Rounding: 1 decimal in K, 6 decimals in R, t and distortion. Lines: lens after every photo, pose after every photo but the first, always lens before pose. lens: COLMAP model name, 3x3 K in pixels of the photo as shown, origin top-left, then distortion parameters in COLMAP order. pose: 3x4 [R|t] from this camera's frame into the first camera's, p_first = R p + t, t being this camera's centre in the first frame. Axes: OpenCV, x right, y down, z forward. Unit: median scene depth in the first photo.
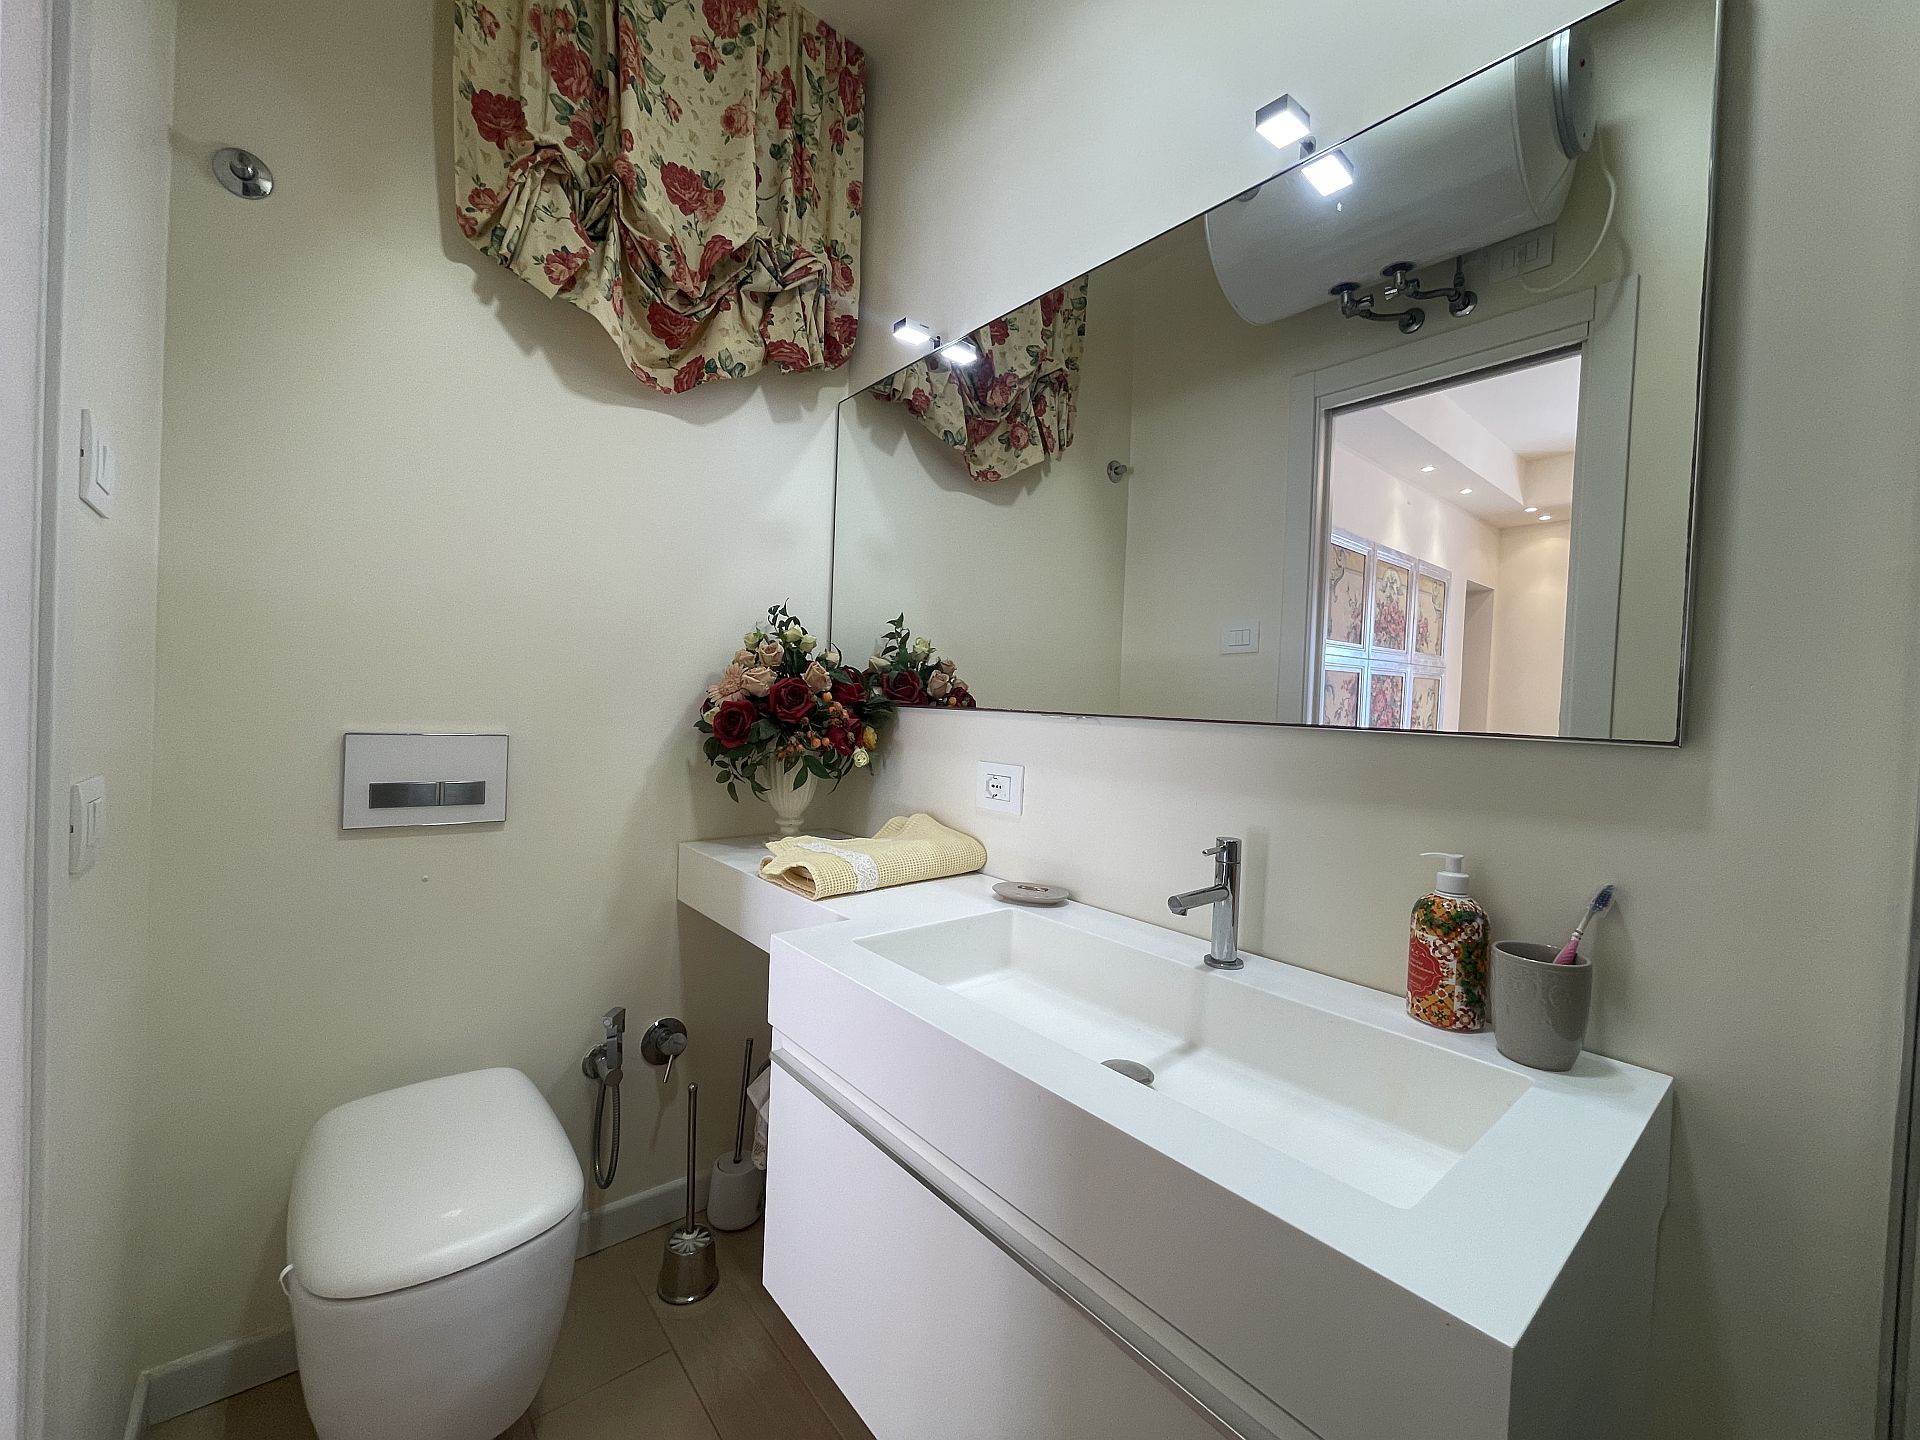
lens RADIAL K [[775.9, 0, 964.7], [0, 775.9, 717.2], [0, 0, 1]] dist [-0.000096, 0.000674]
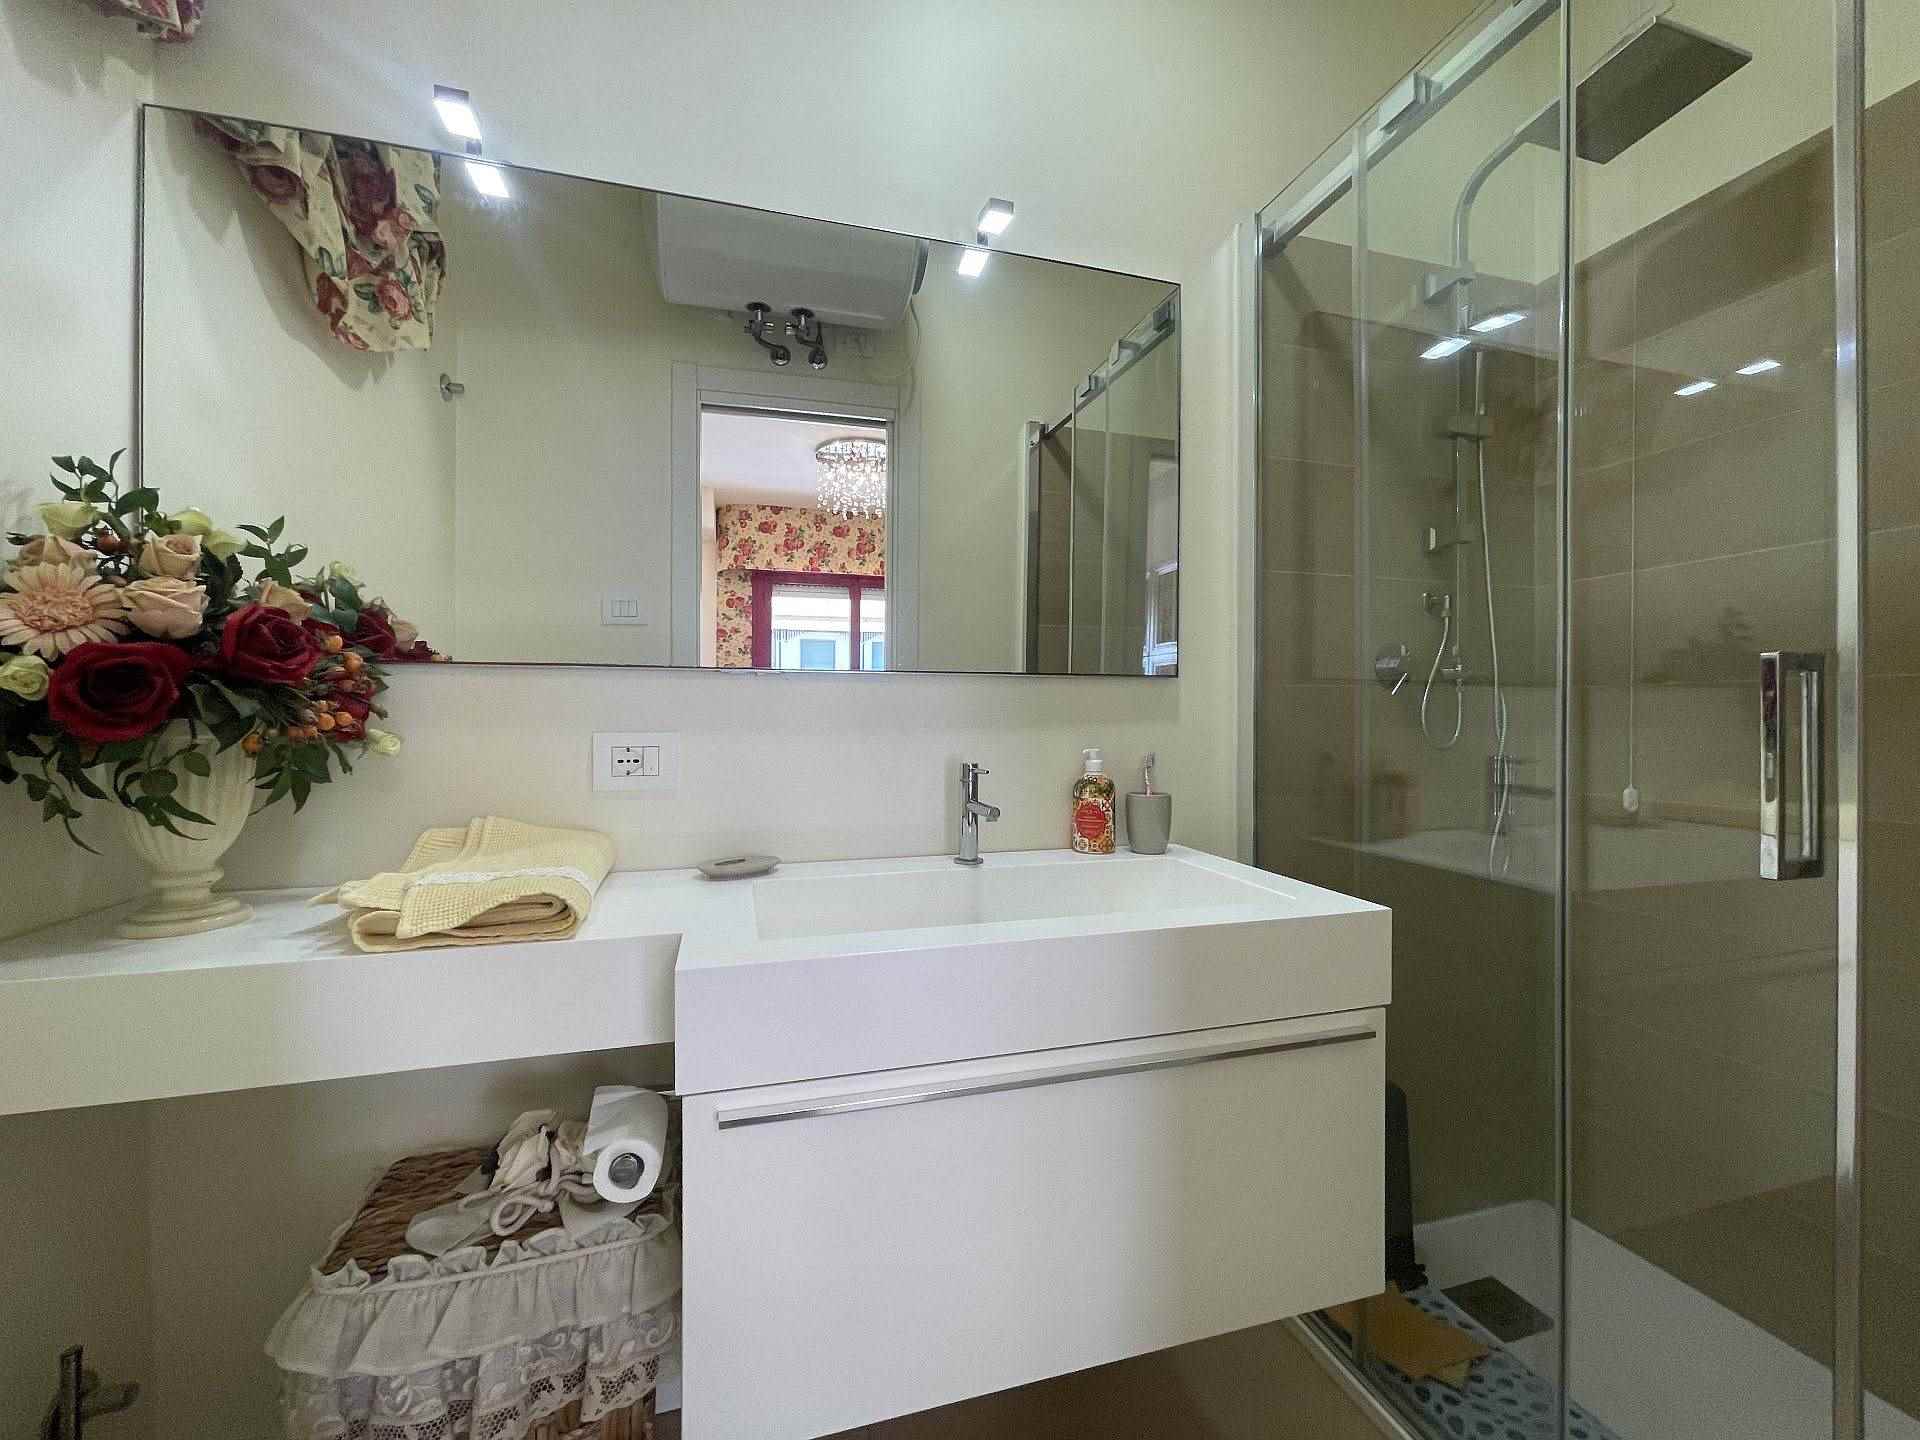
lens RADIAL K [[775.9, 0, 964.7], [0, 775.9, 717.2], [0, 0, 1]] dist [-0.000096, 0.000674]
pose [[0.416120, -0.037911, 0.908519, -0.431560], [0.035707, 0.999041, 0.025334, 0.027546], [-0.908608, 0.021898, 0.417075, 0.264645]]
